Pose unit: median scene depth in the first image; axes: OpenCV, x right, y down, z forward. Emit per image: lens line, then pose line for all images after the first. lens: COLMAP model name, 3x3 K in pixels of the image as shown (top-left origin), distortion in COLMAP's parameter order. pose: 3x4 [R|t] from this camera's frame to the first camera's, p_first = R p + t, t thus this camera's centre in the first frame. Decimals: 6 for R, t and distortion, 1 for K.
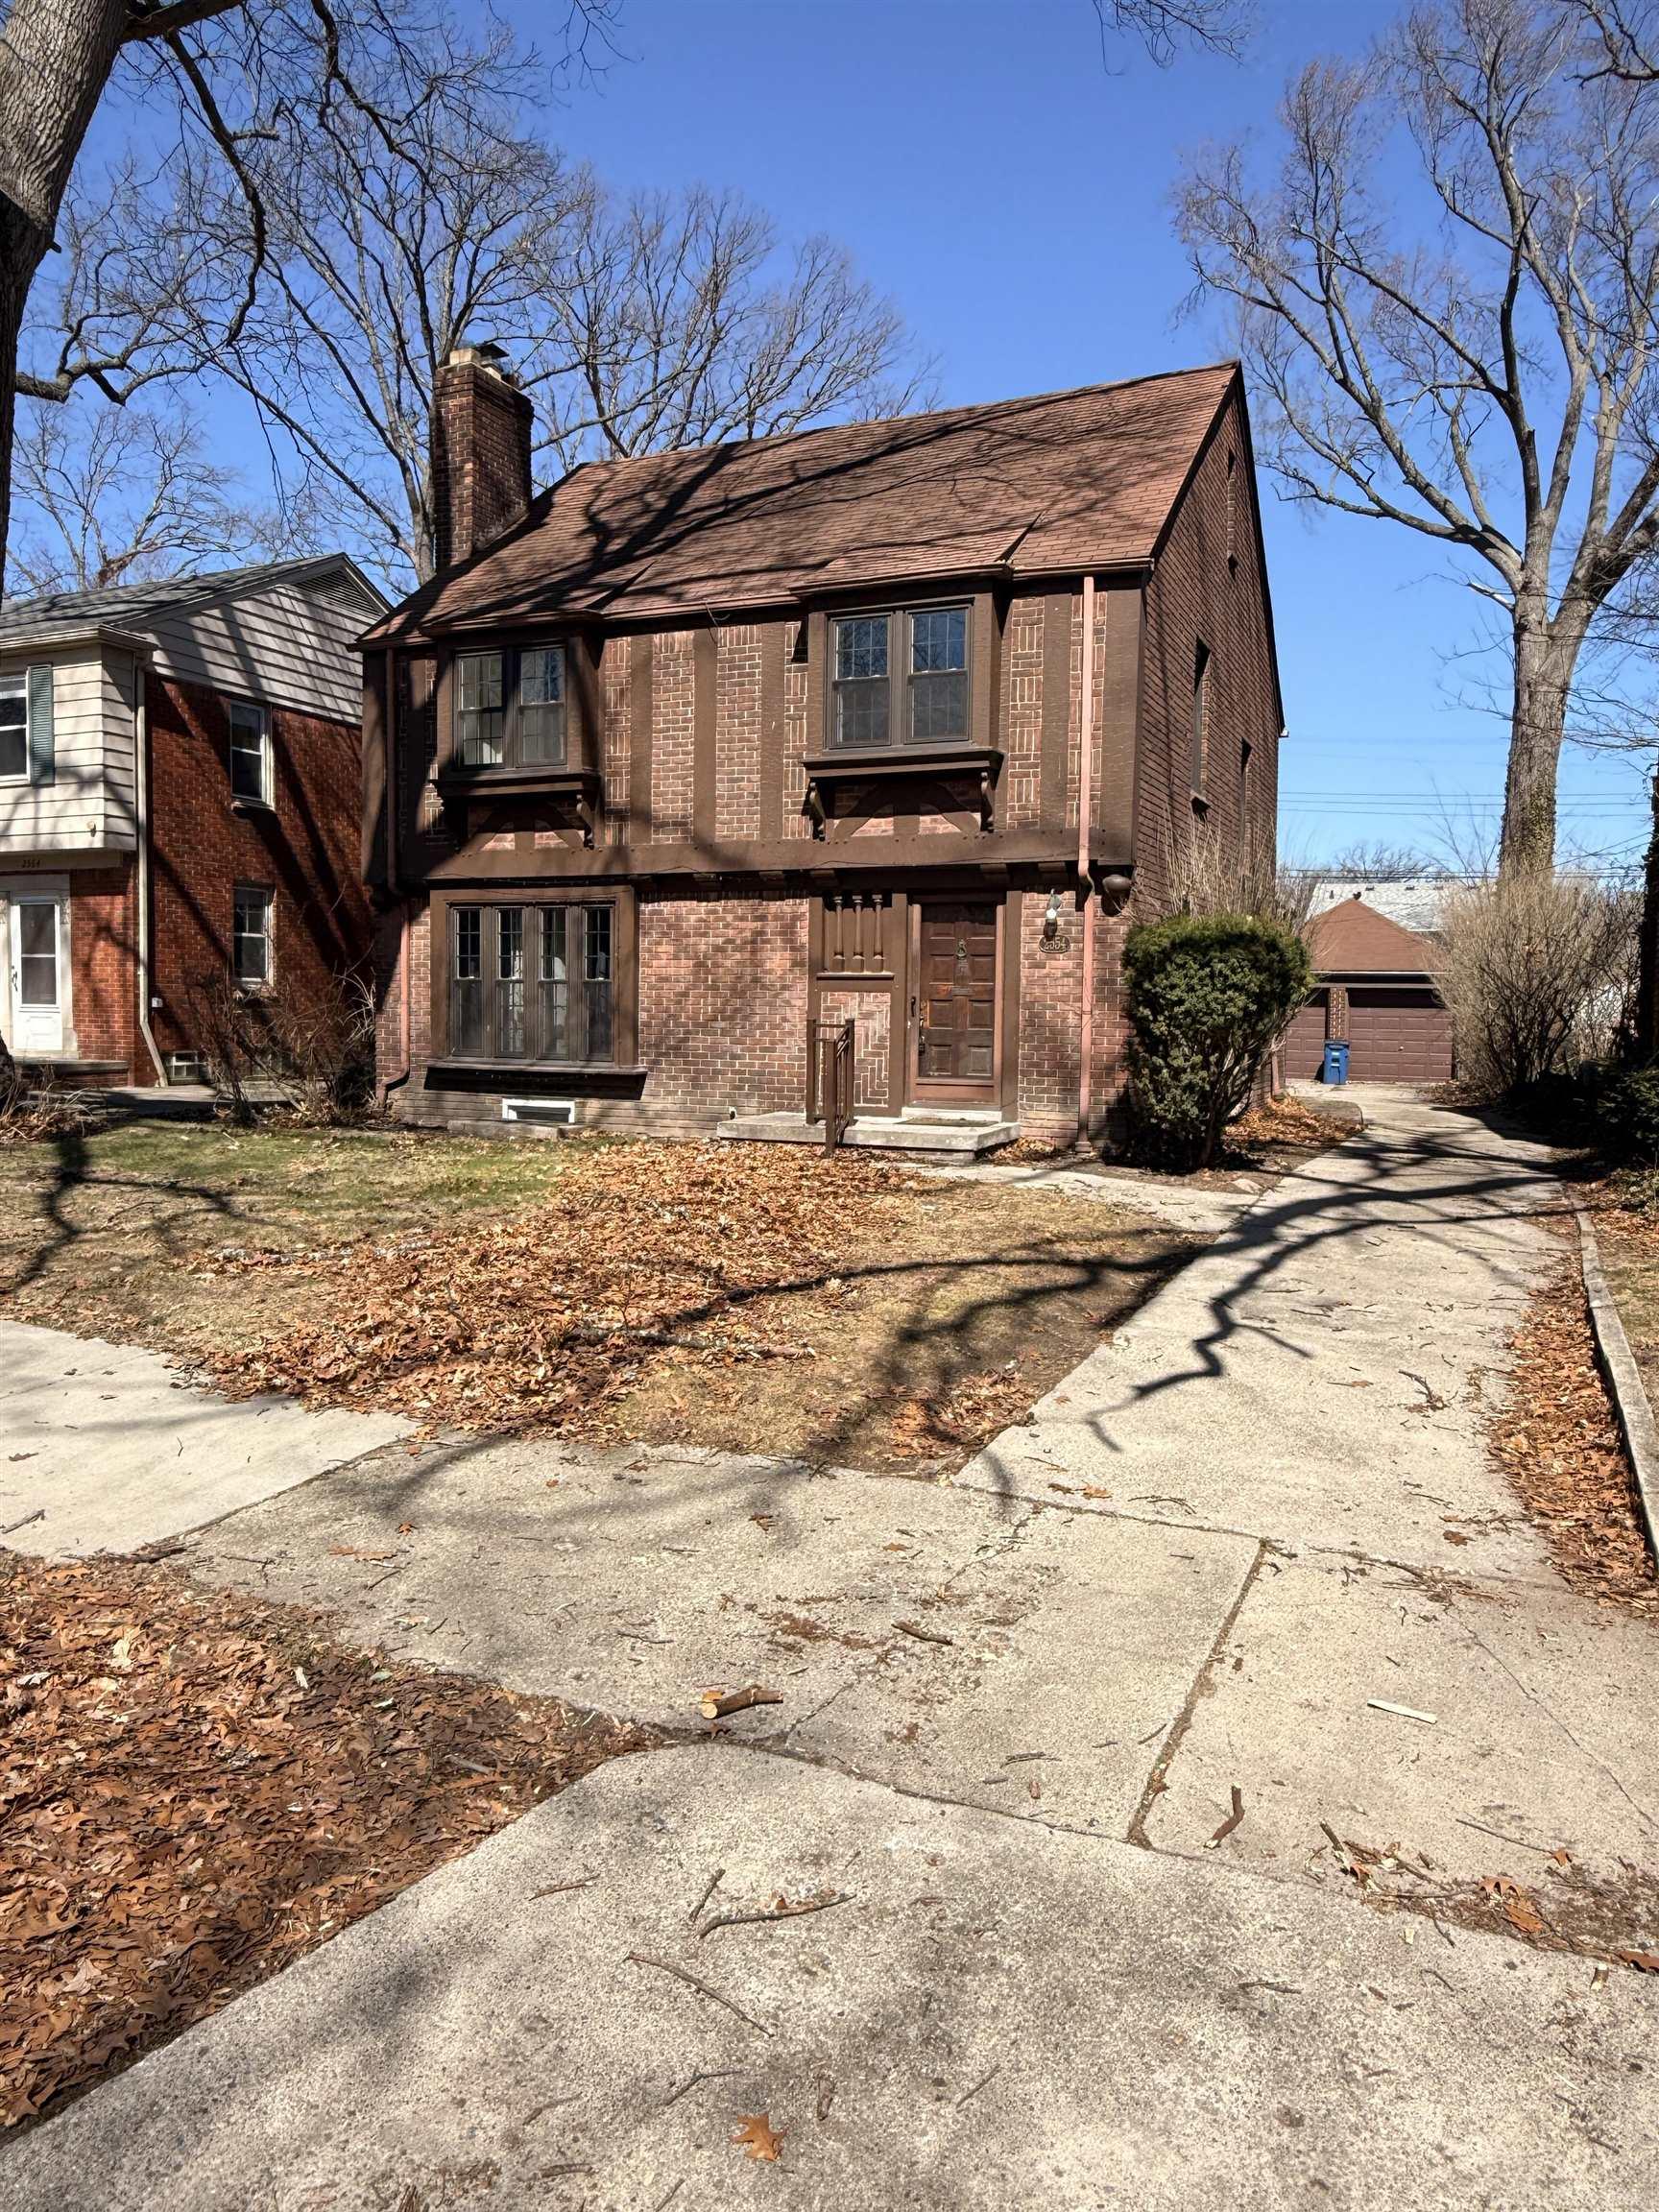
lens RADIAL K [[1526.0, 0, 834.3], [0, 1526.0, 1097.5], [0, 0, 1]] dist [-0.000724, 0.004872]
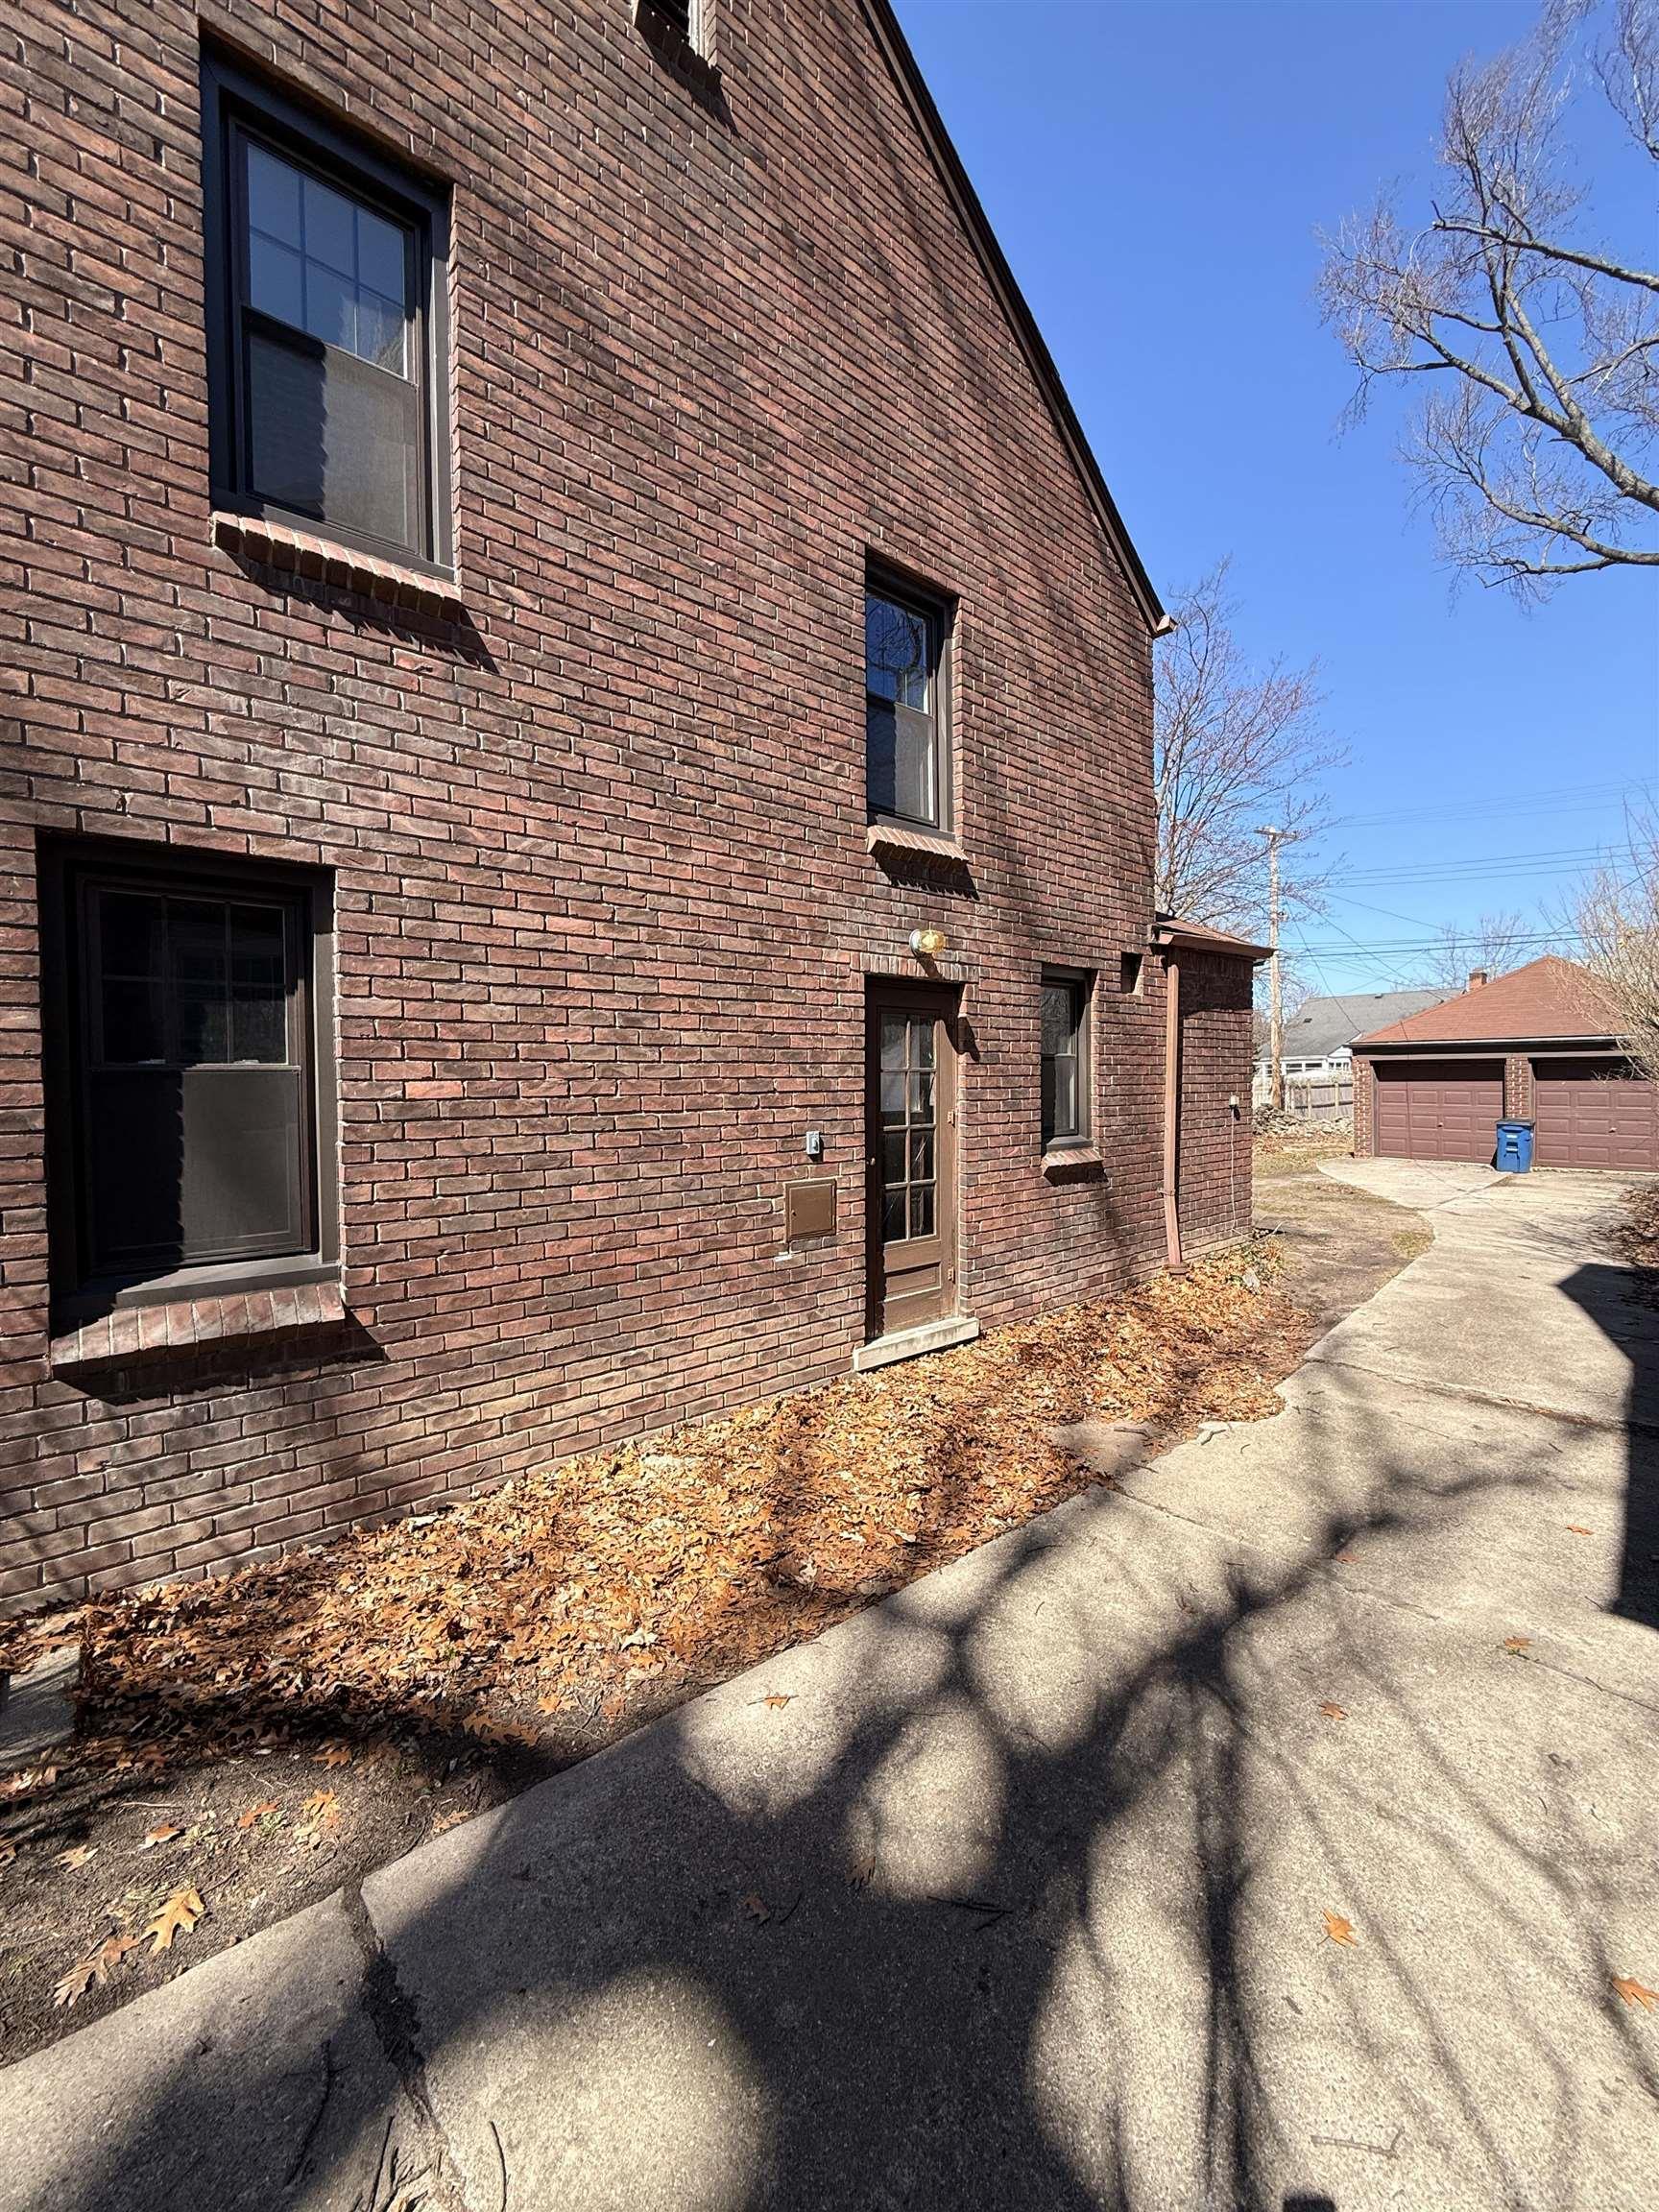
lens RADIAL K [[891.1, 0, 831.1], [0, 891.1, 1097.3], [0, 0, 1]] dist [0.000988, 0.000138]
pose [[0.907836, -0.013840, -0.419097, 0.495147], [-0.003095, 0.999207, -0.039701, -0.075176], [0.419314, 0.037340, 0.907073, 1.006314]]
